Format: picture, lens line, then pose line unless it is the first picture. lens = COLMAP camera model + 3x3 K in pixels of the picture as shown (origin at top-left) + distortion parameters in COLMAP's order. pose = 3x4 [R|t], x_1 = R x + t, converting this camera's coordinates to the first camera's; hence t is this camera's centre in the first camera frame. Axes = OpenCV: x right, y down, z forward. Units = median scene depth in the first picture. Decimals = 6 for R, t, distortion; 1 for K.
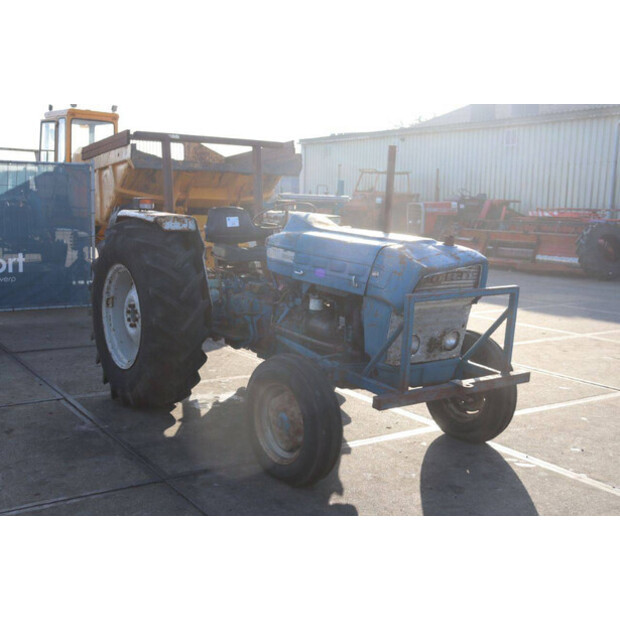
lens RADIAL K [[789.1, 0, 310.5], [0, 789.1, 293.9], [0, 0, 1]] dist [0.023385, 0.000000]
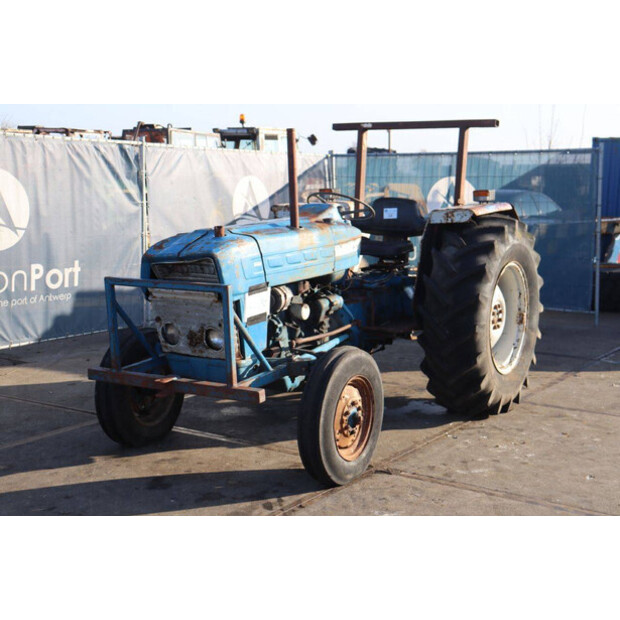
lens RADIAL K [[949.3, 0, 307.2], [0, 949.3, 305.4], [0, 0, 1]] dist [0.125817, 0.000000]
pose [[0.389666, 0.103999, -0.915065, 0.931660], [-0.108040, 0.991905, 0.066725, -0.049935], [0.914597, 0.072863, 0.397748, 0.492168]]
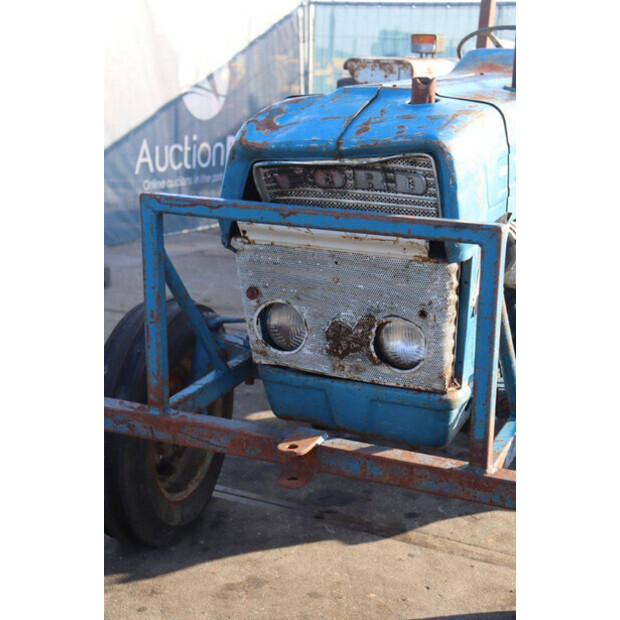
lens RADIAL K [[1090.2, 0, 310.0], [0, 1090.2, 310.2], [0, 0, 1]] dist [0.232475, 0.000000]
pose [[0.517520, 0.187037, -0.834979, 0.463391], [-0.138011, 0.981287, 0.134271, -0.019574], [0.844468, 0.045748, 0.533649, 0.500903]]
